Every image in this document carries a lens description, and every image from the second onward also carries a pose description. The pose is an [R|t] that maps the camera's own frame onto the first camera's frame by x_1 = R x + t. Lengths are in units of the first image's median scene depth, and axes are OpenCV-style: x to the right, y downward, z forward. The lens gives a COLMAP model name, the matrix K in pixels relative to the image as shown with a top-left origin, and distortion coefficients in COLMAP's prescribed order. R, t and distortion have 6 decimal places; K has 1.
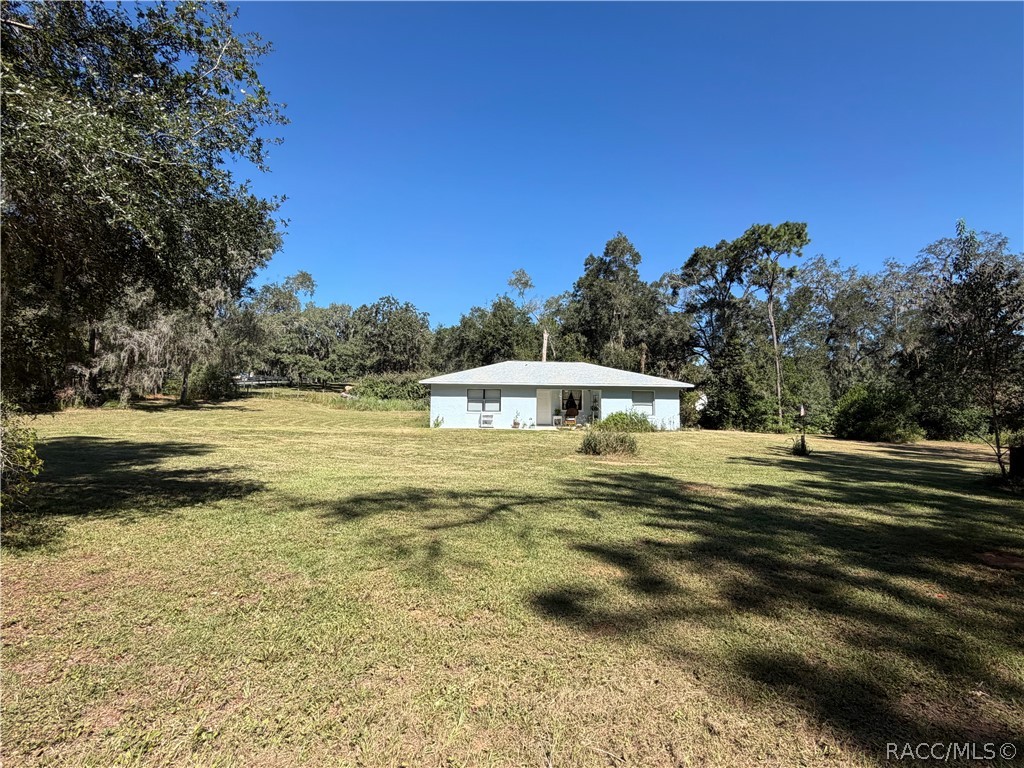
lens RADIAL K [[504.2, 0, 511.1], [0, 504.2, 385.2], [0, 0, 1]] dist [0.000394, 0.001315]
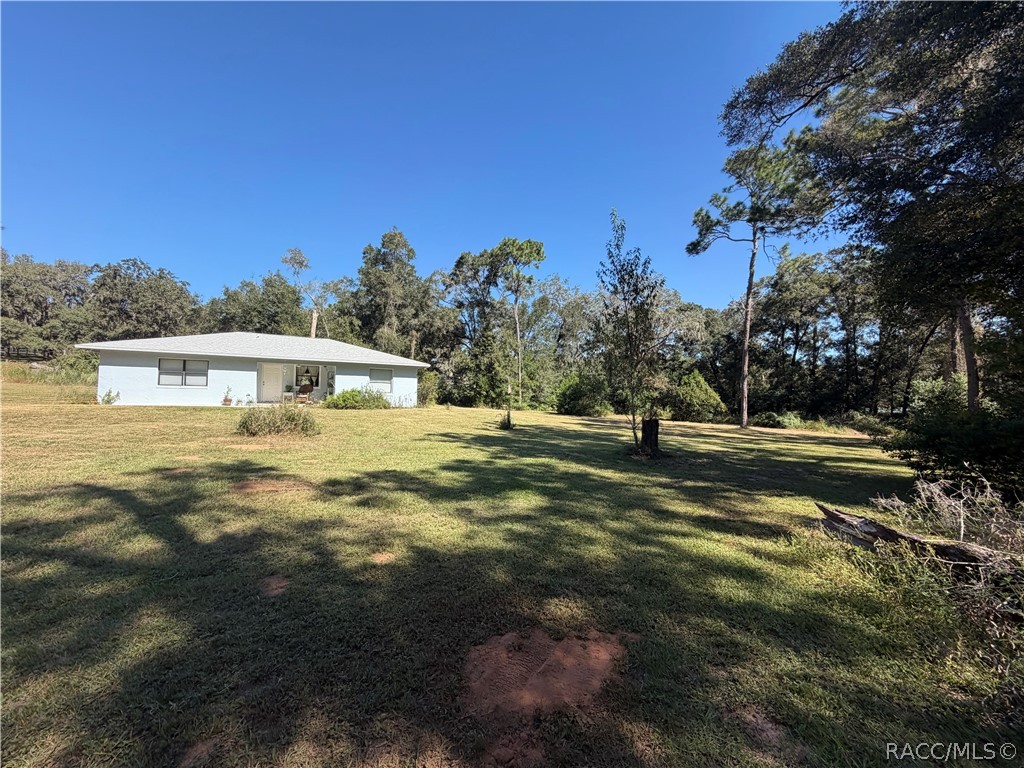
lens RADIAL K [[407.6, 0, 512.7], [0, 407.6, 384.9], [0, 0, 1]] dist [0.001593, -0.000158]
pose [[0.914327, 0.020602, 0.404452, 0.107351], [-0.032965, 0.999177, 0.023626, 0.009628], [-0.403633, -0.034934, 0.914254, 0.086195]]
